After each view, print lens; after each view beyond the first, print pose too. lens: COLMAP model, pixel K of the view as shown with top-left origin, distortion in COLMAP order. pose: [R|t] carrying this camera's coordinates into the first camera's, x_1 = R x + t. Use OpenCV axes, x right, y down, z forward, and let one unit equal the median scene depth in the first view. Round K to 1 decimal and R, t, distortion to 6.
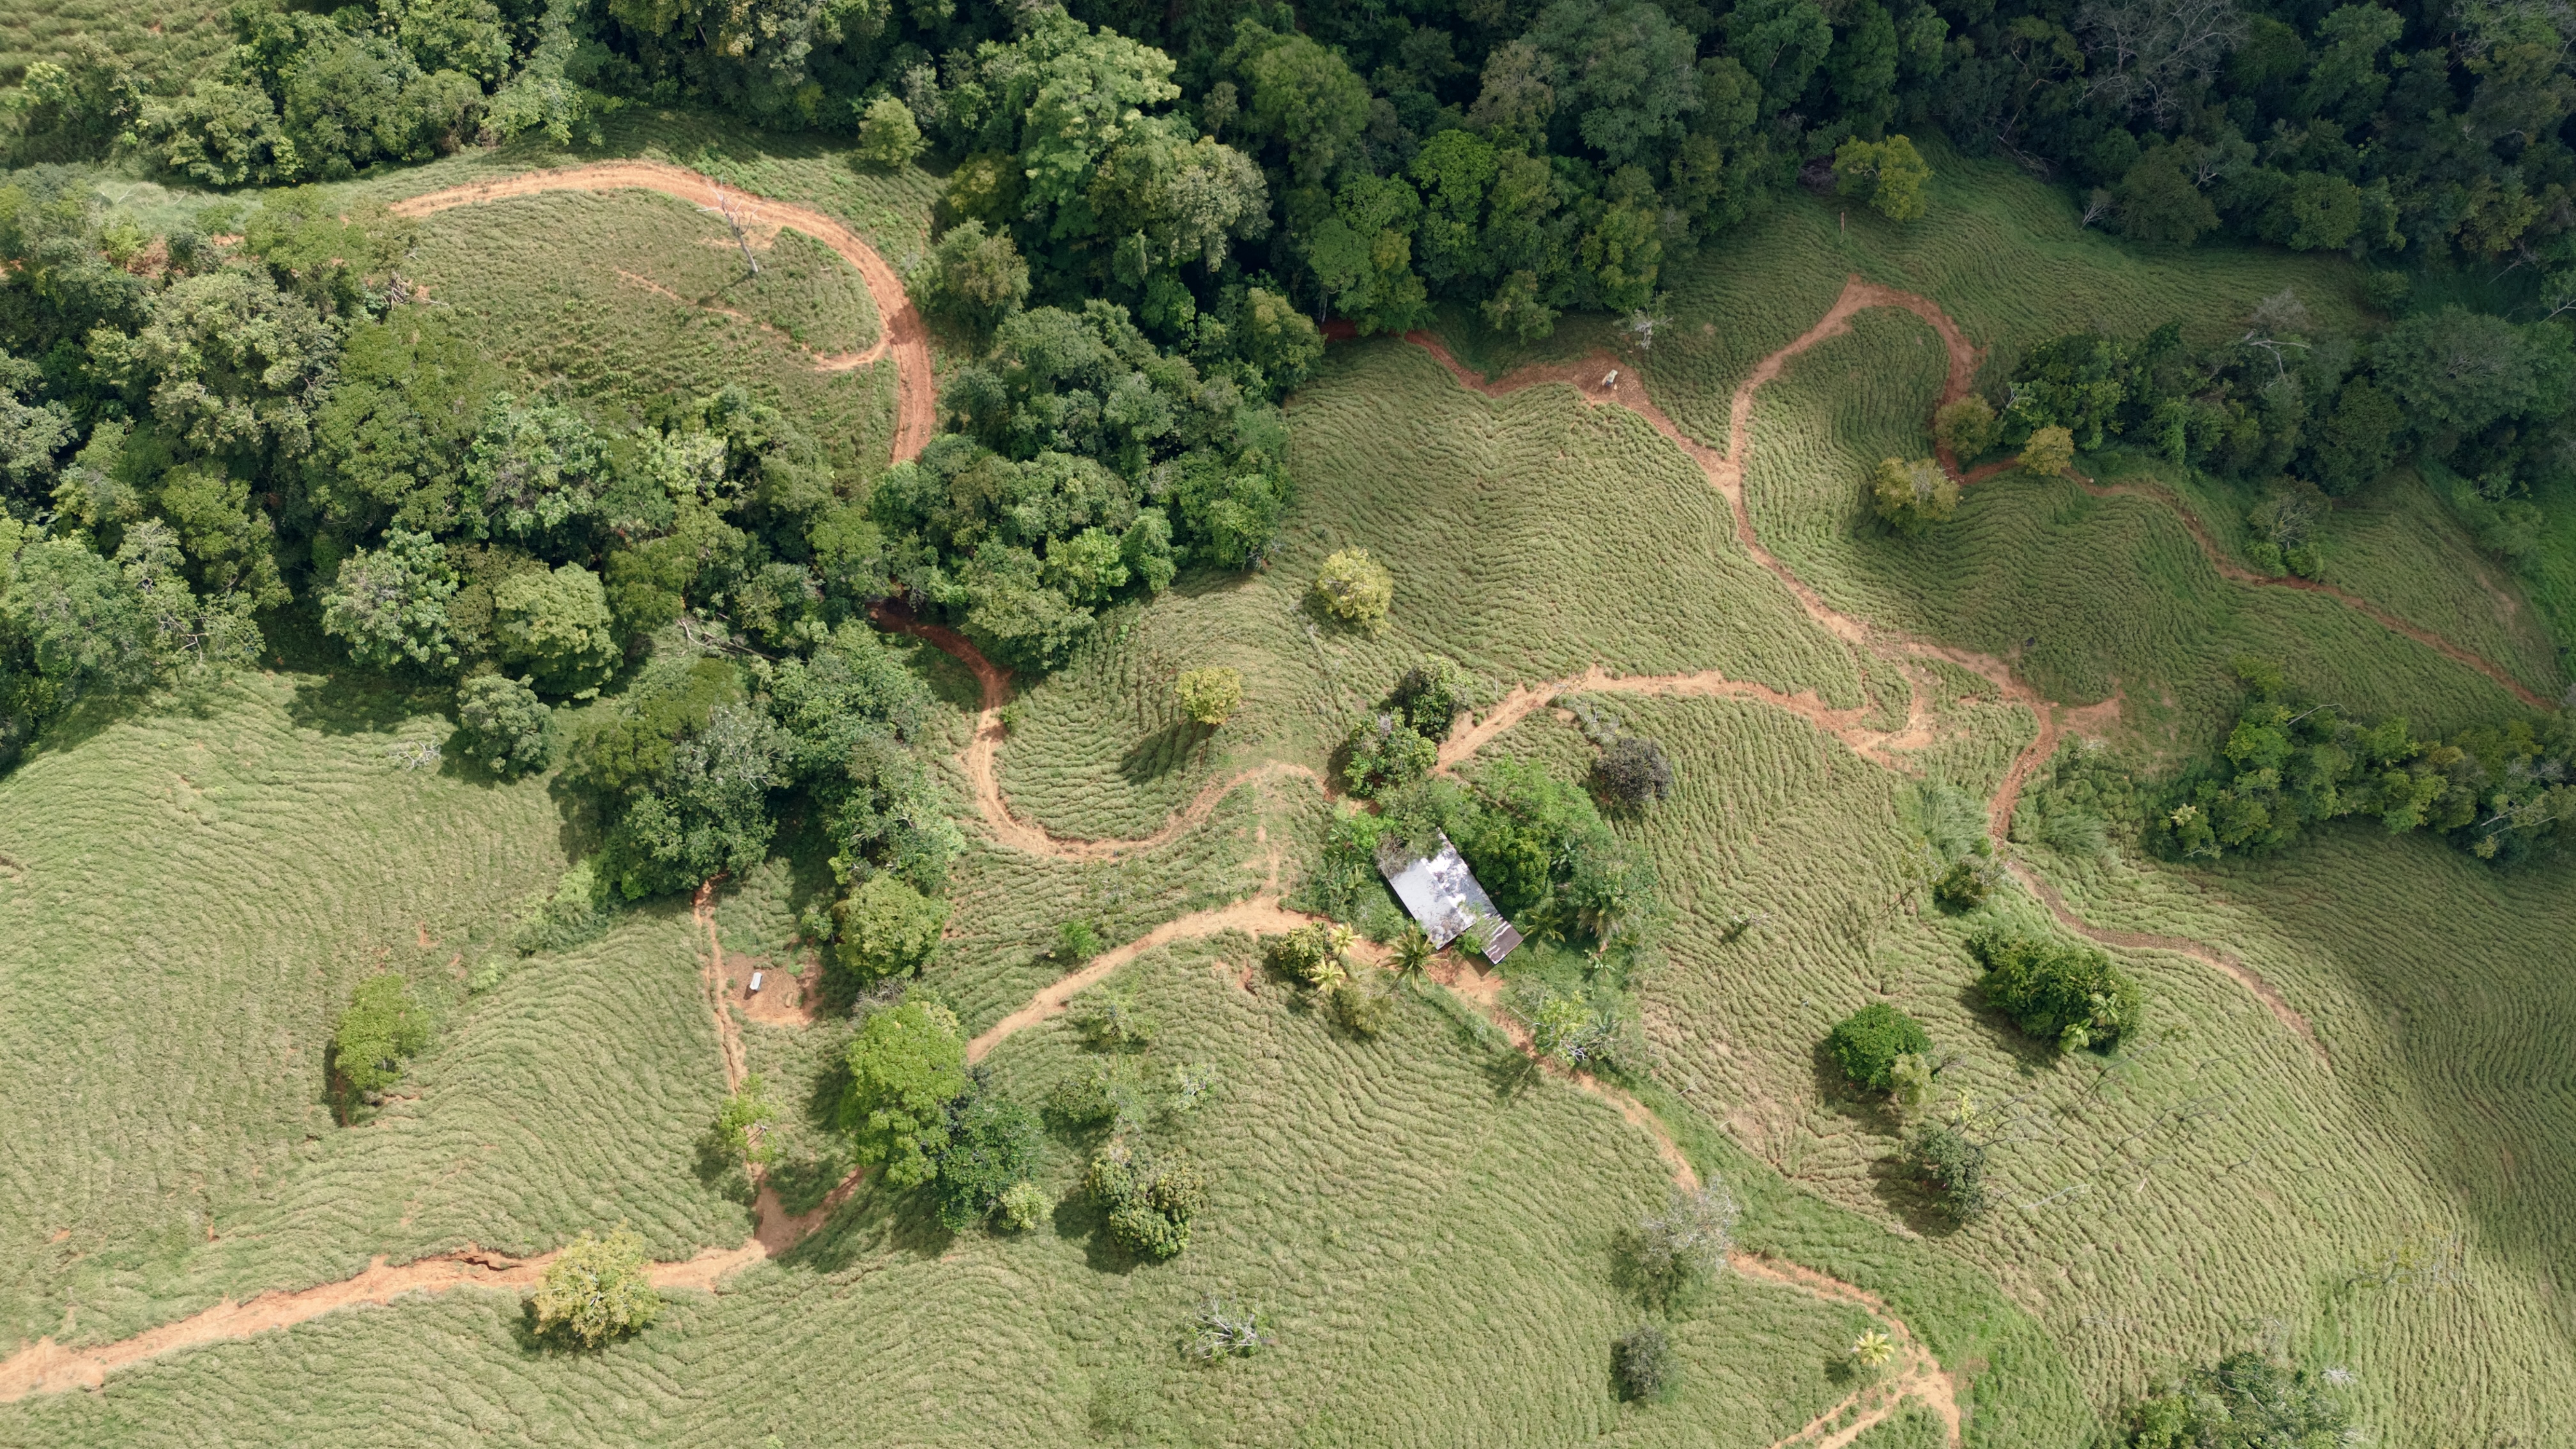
lens RADIAL K [[1862.6, 0, 1298.5], [0, 1862.6, 731.6], [0, 0, 1]] dist [0.085731, -0.105148]
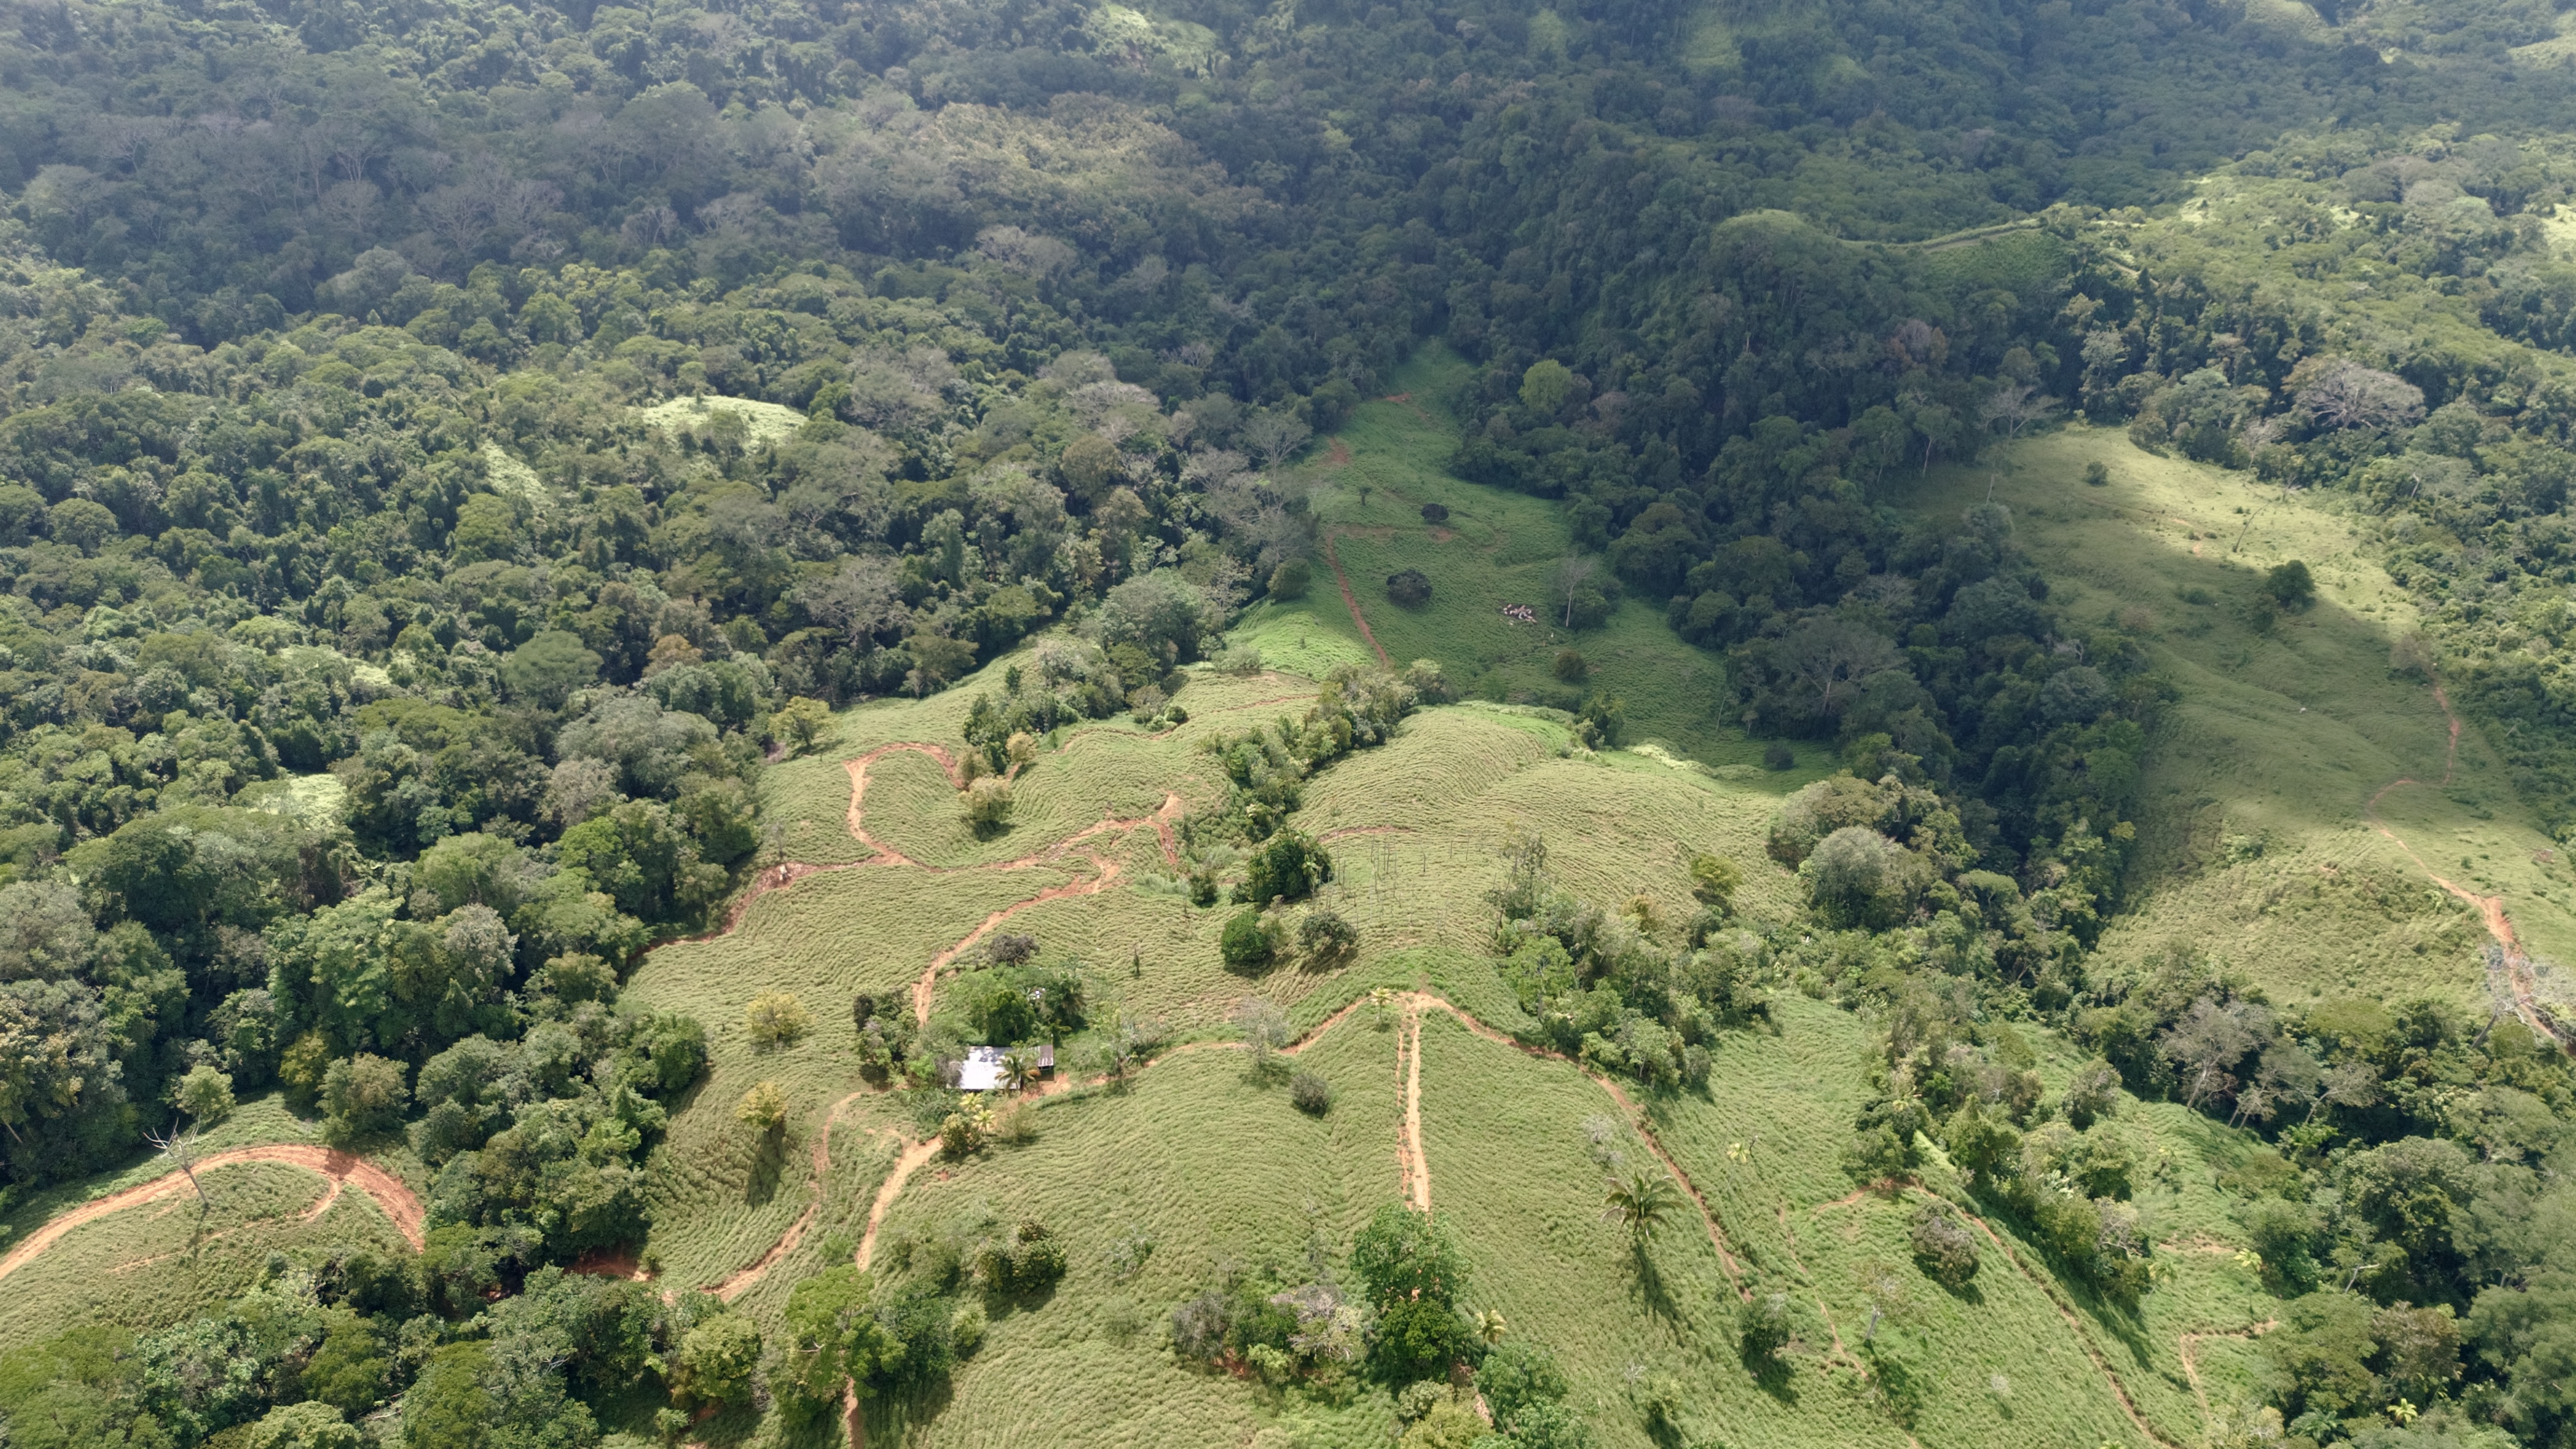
lens RADIAL K [[1862.6, 0, 1298.5], [0, 1862.6, 731.6], [0, 0, 1]] dist [0.085731, -0.105148]
pose [[0.549525, -0.559780, 0.620217, -0.486159], [0.792474, 0.584334, -0.174754, 0.337743], [-0.264590, 0.587538, 0.764717, -0.277135]]
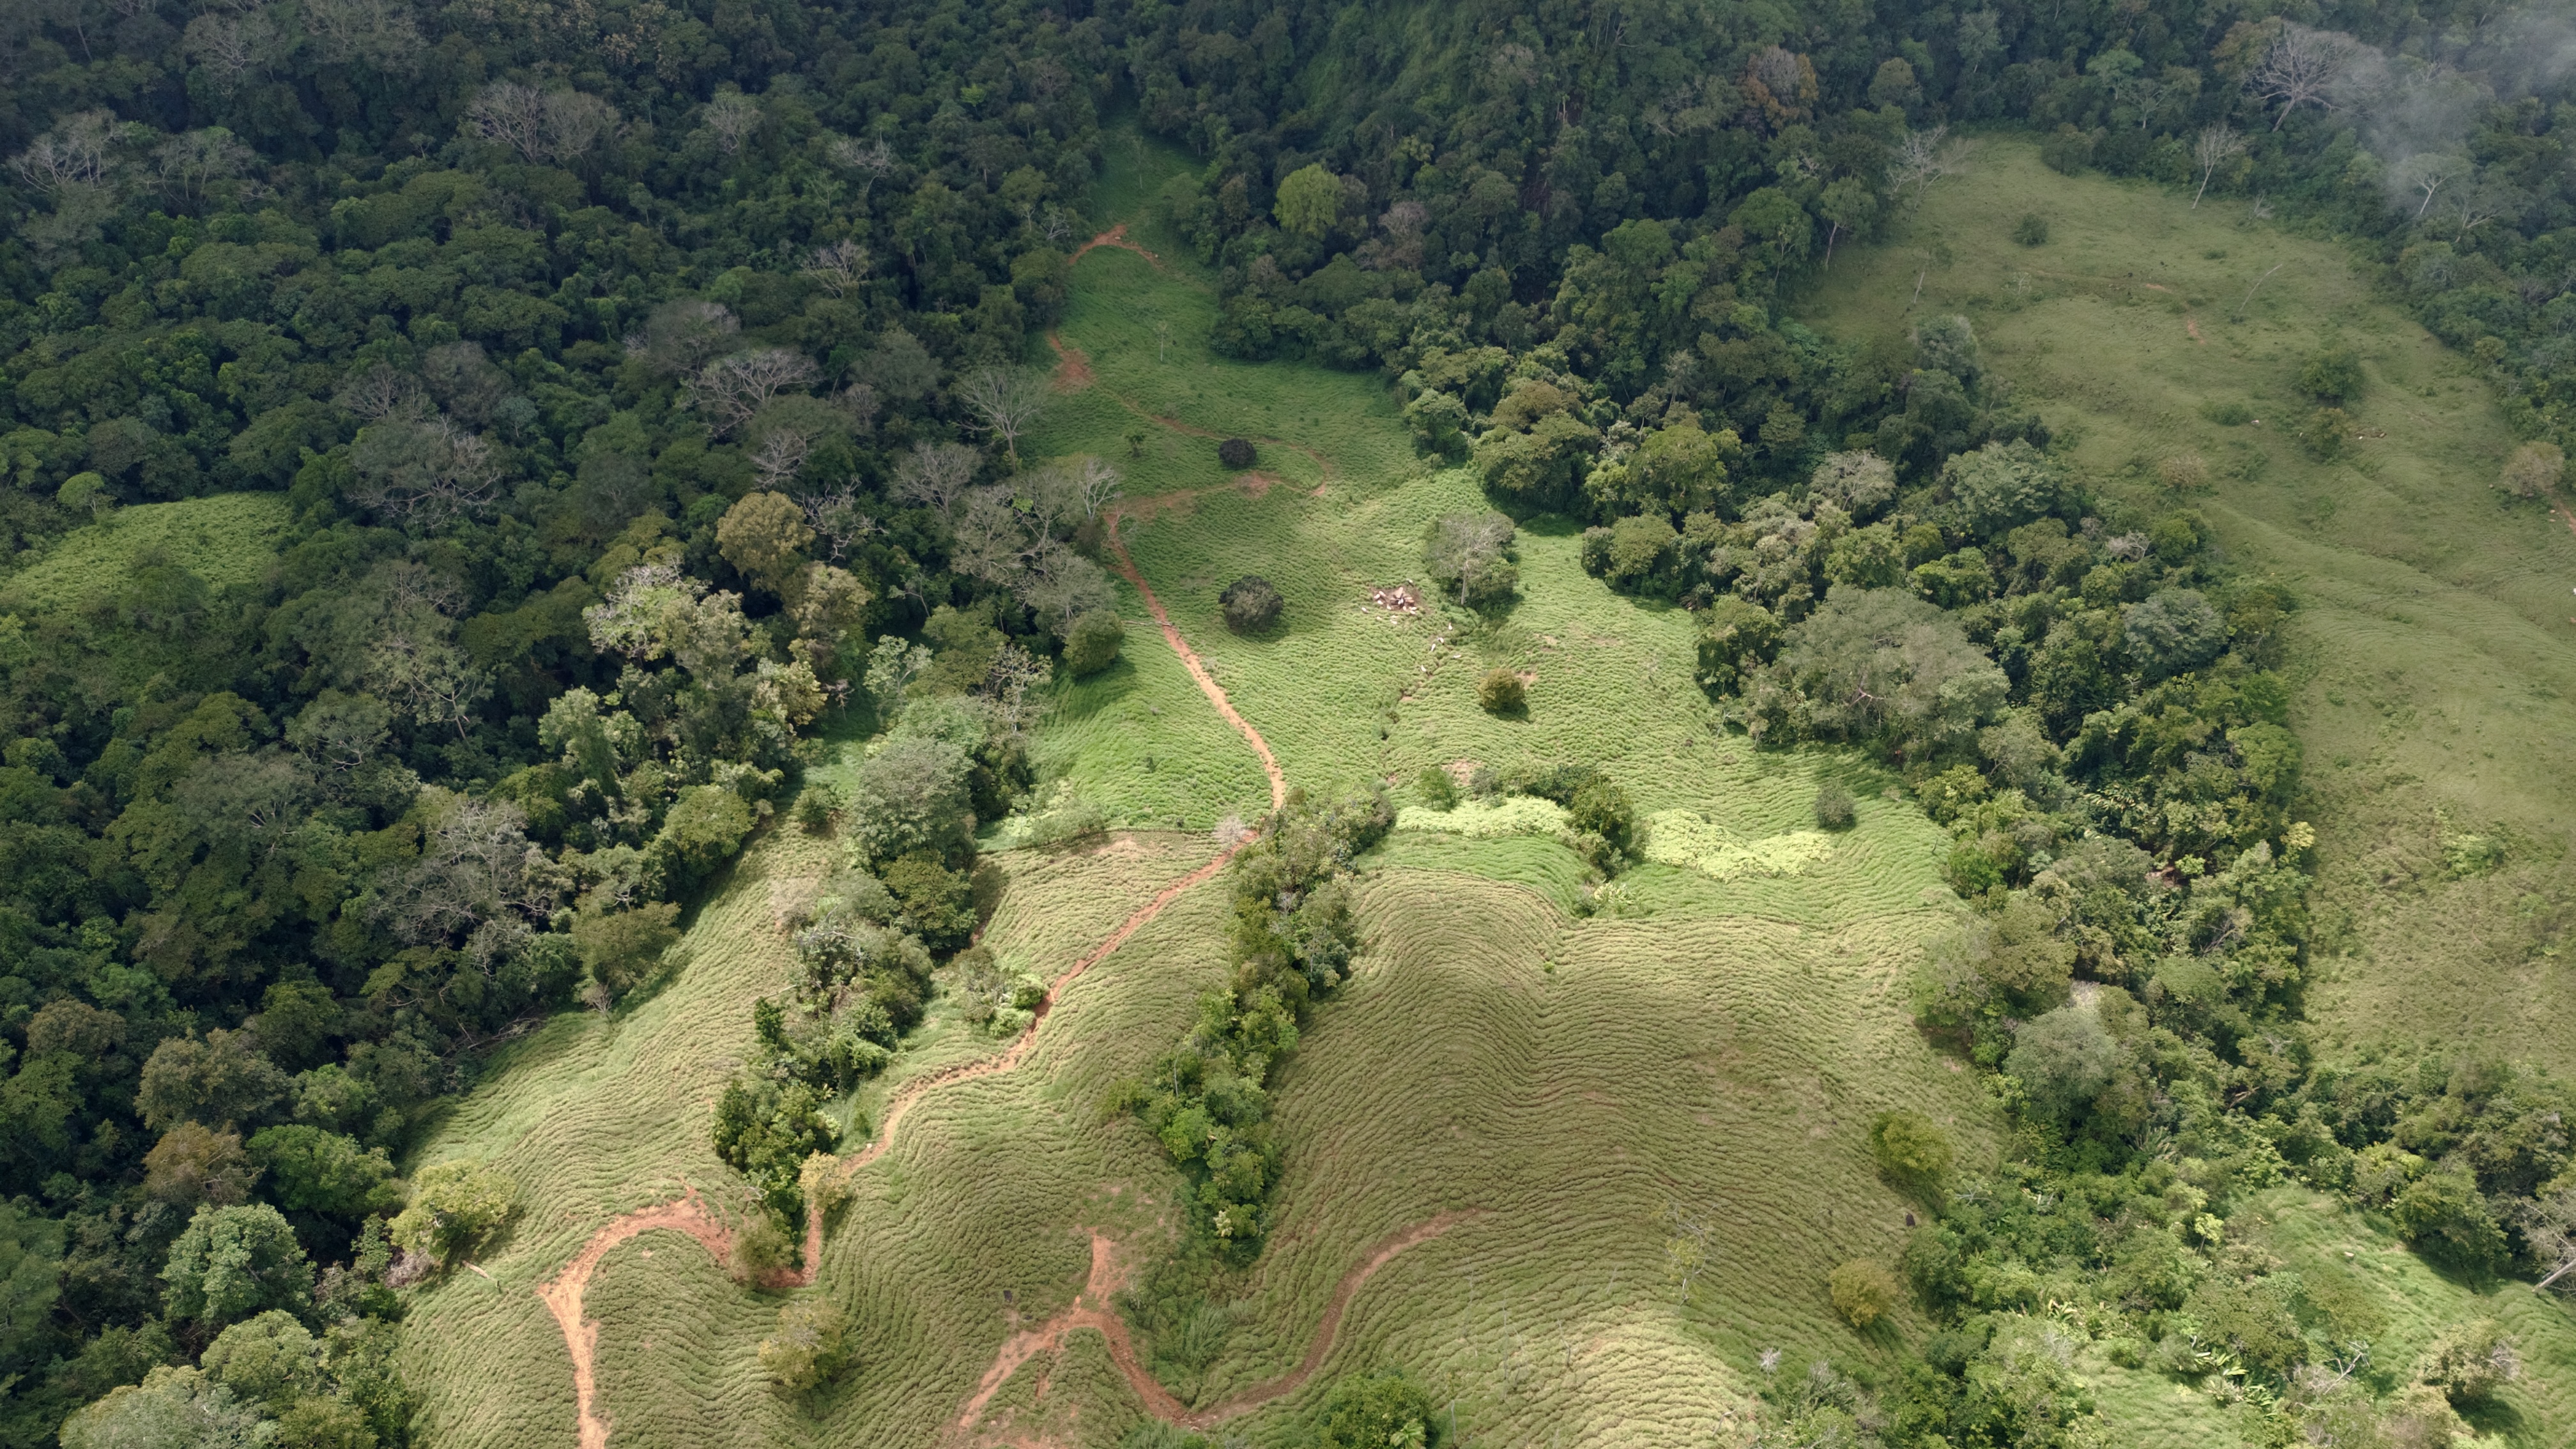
lens RADIAL K [[1862.6, 0, 1298.5], [0, 1862.6, 731.6], [0, 0, 1]] dist [0.085731, -0.105148]
pose [[0.304167, -0.770466, 0.560237, 0.121481], [0.903553, 0.419644, 0.086554, -0.121834], [-0.301787, 0.479877, 0.823798, 0.025640]]
